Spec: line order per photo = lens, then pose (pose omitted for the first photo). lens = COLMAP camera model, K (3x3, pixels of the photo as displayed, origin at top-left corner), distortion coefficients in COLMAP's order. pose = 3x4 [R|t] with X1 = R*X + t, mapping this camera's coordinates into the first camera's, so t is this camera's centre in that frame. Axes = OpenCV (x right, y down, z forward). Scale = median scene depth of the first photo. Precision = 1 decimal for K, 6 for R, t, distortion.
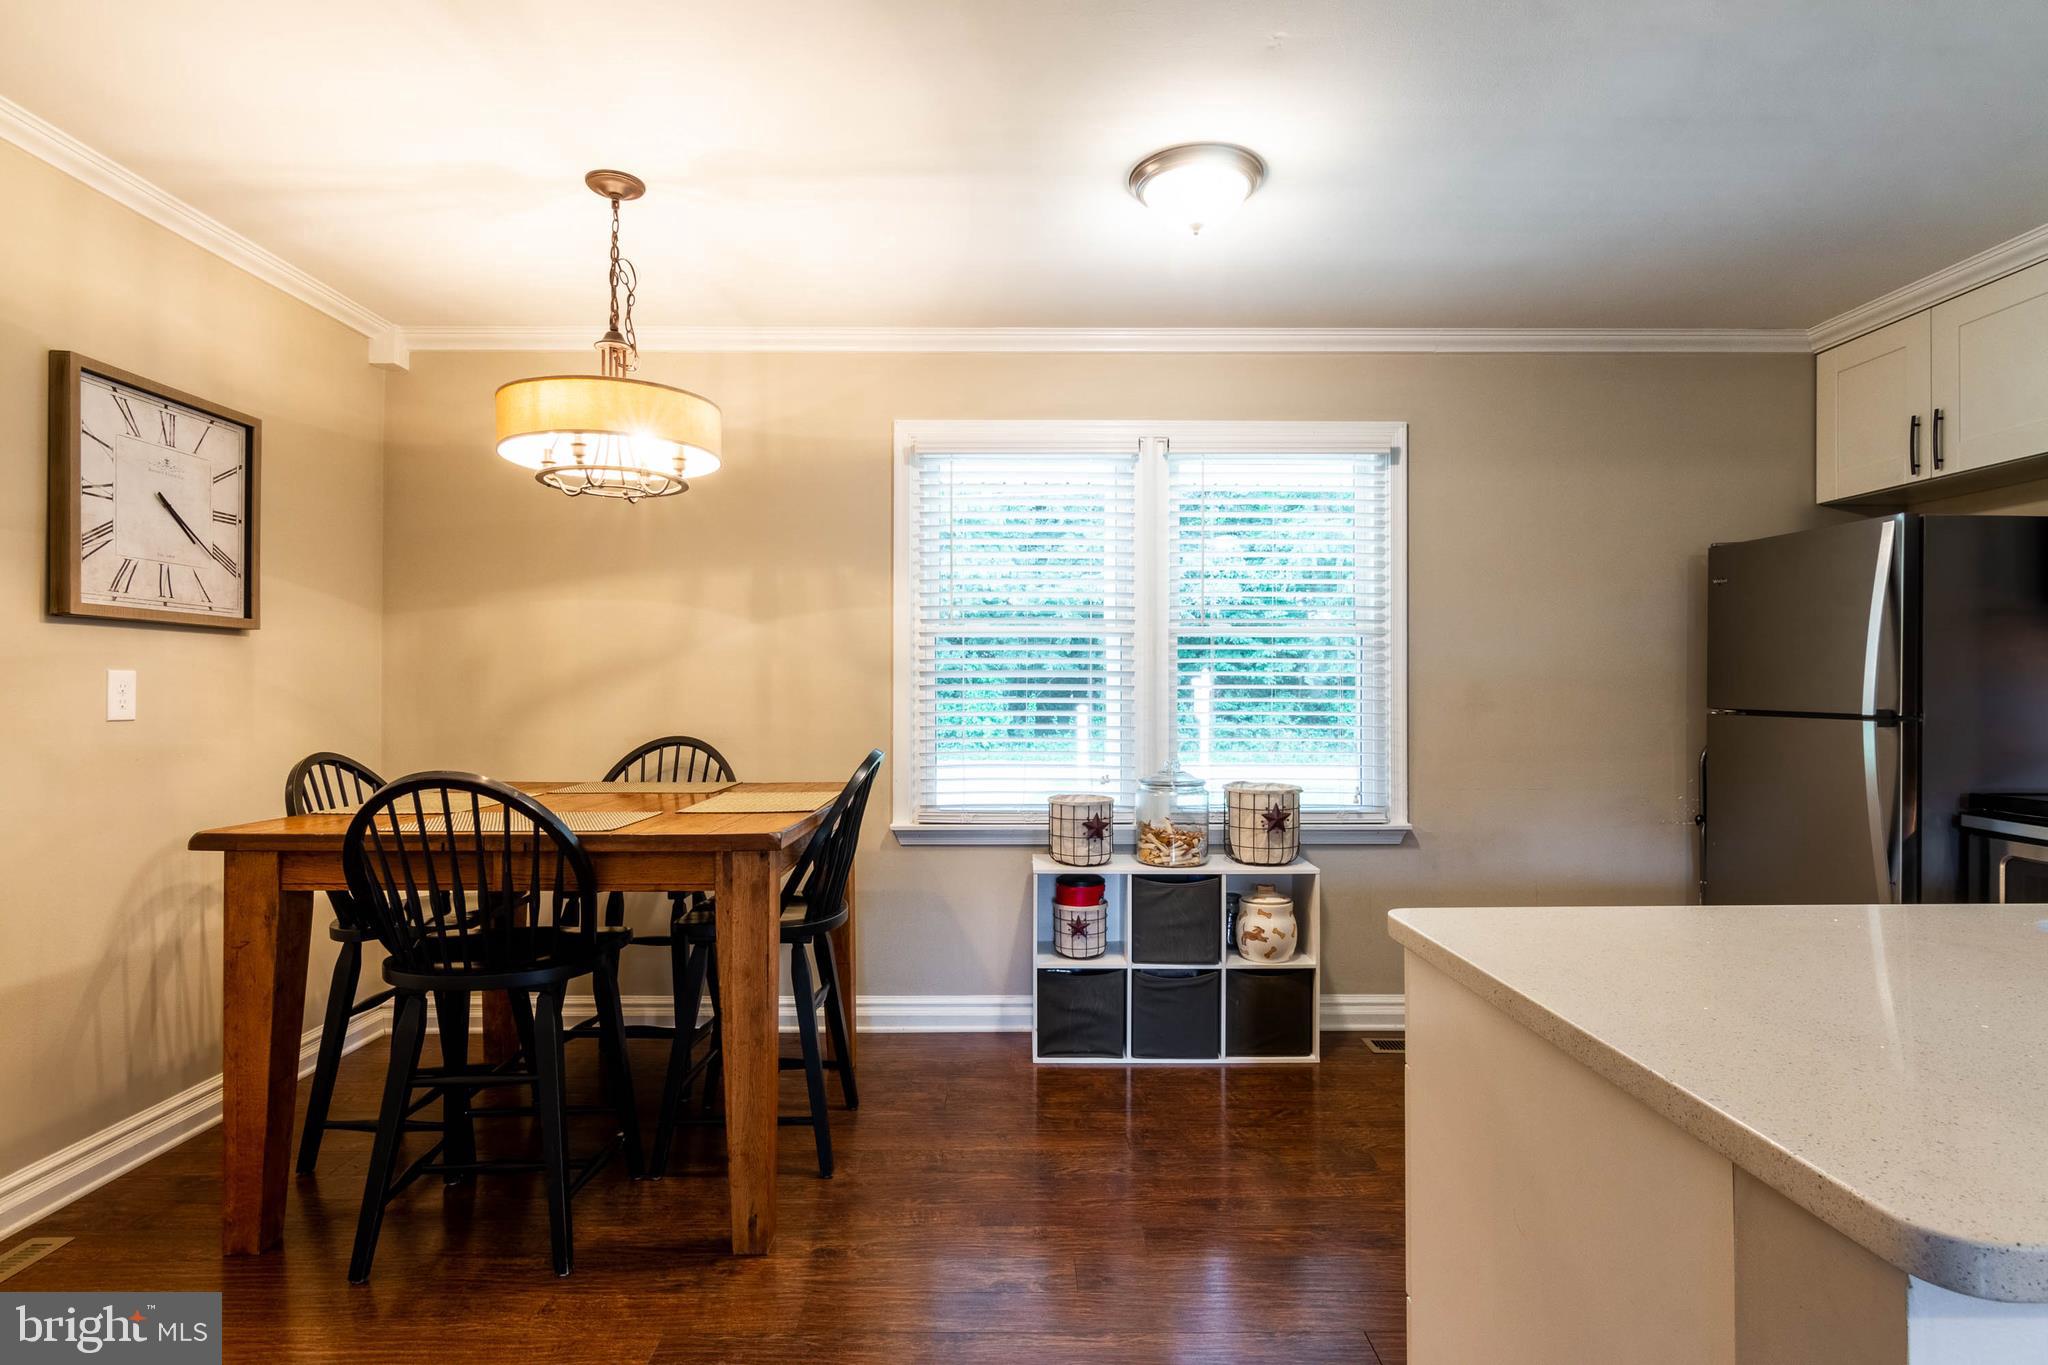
lens RADIAL K [[1035.5, 0, 1025.5], [0, 1035.5, 669.4], [0, 0, 1]] dist [-0.001185, -0.001625]
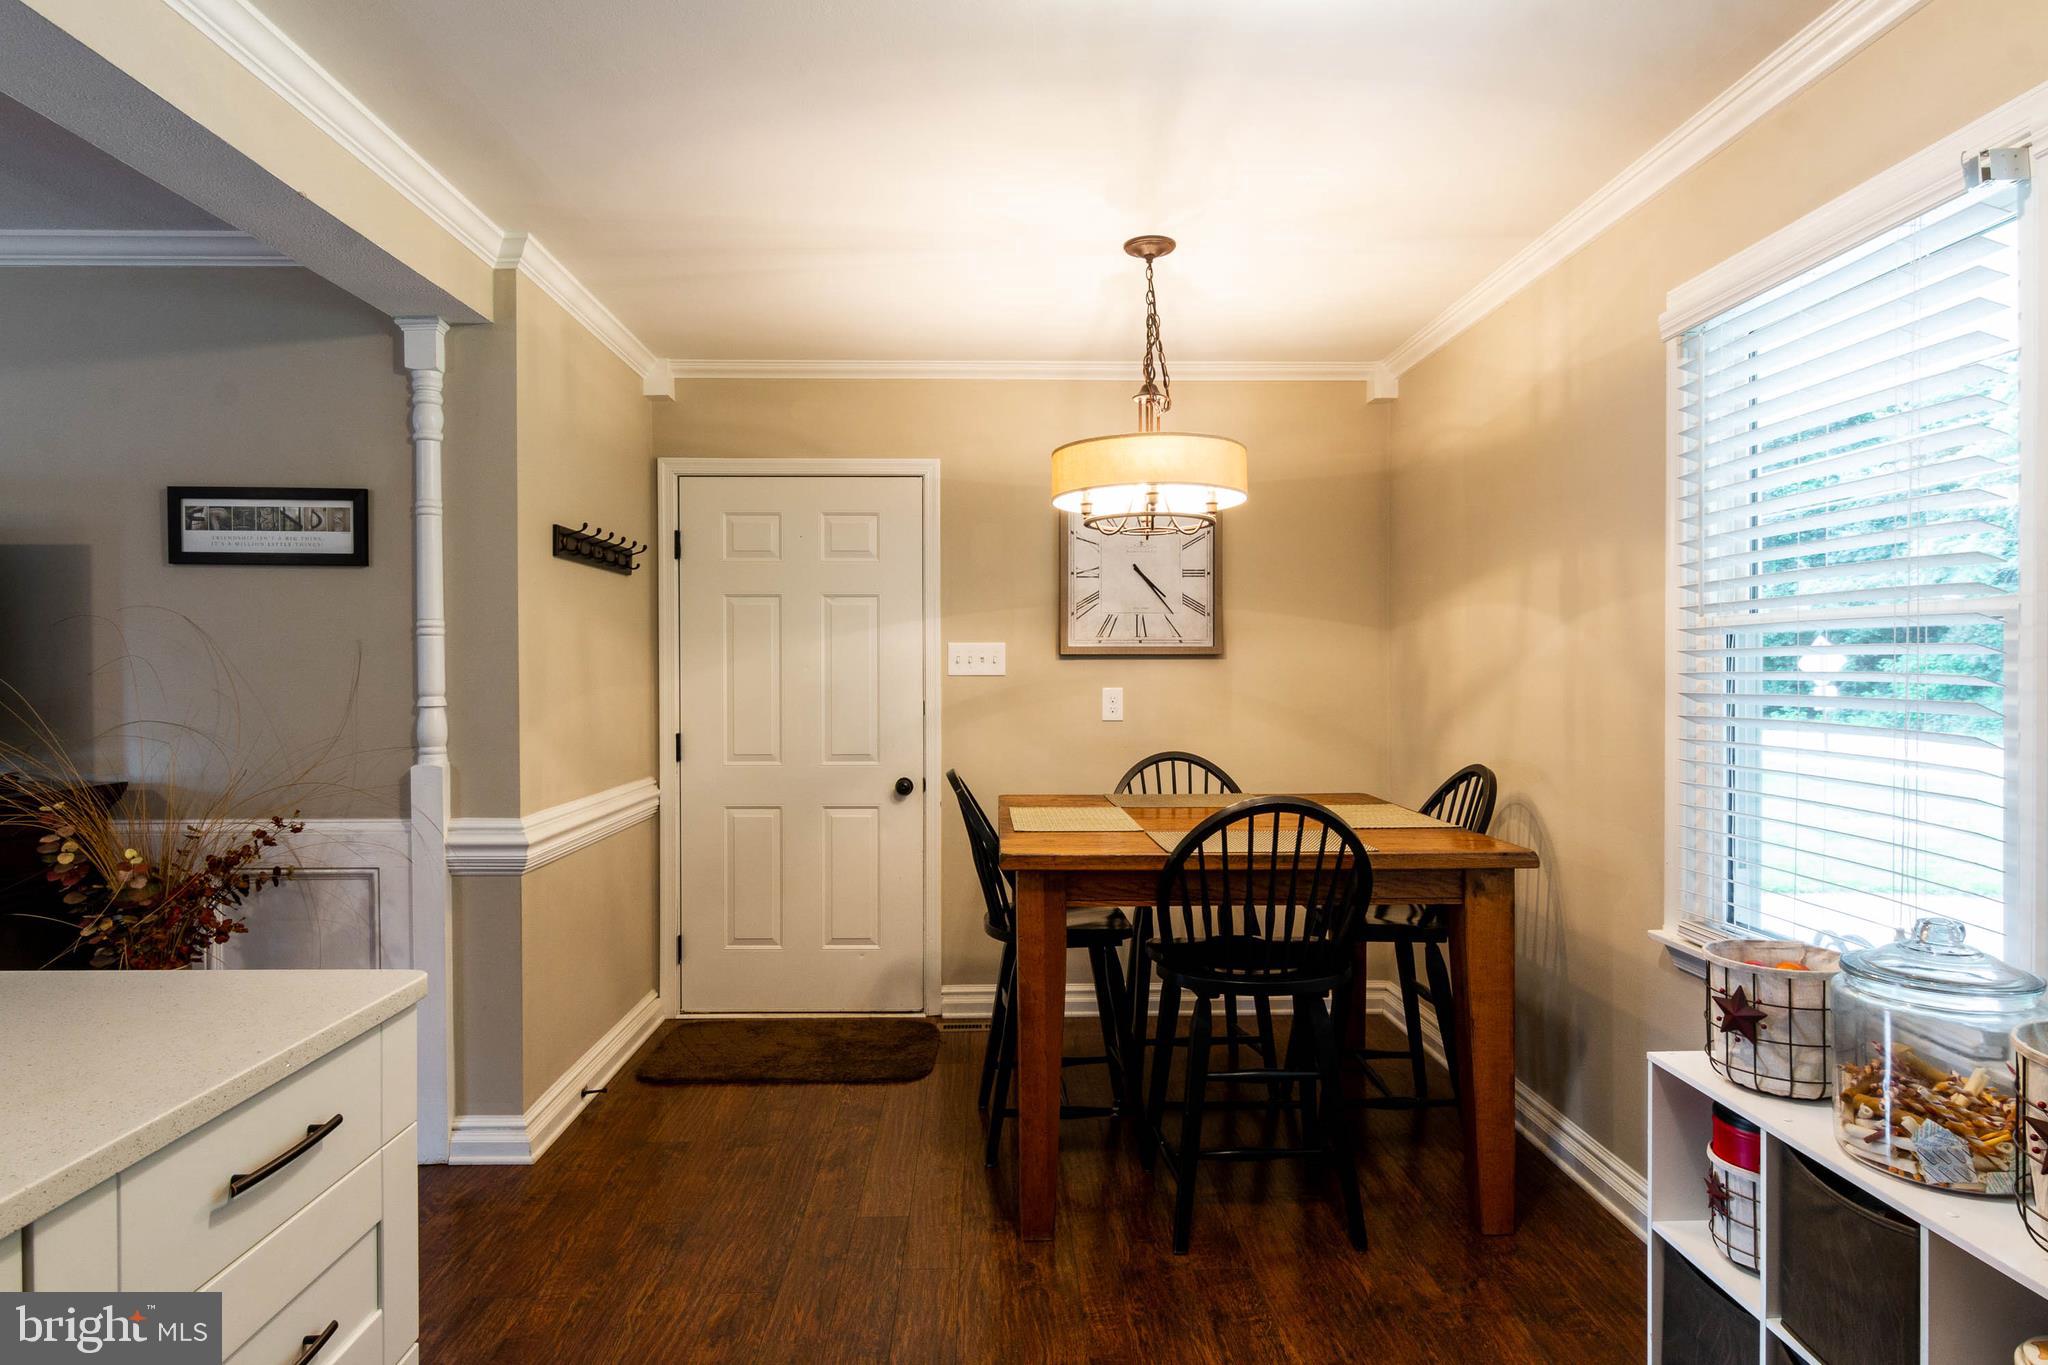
lens RADIAL K [[1130.1, 0, 1023.0], [0, 1130.1, 675.4], [0, 0, 1]] dist [-0.002697, -0.000551]
pose [[0.019141, 0.005061, -0.999804, 0.612985], [0.024088, 0.999695, 0.005522, -0.023018], [0.999527, -0.024189, 0.019013, 0.651378]]
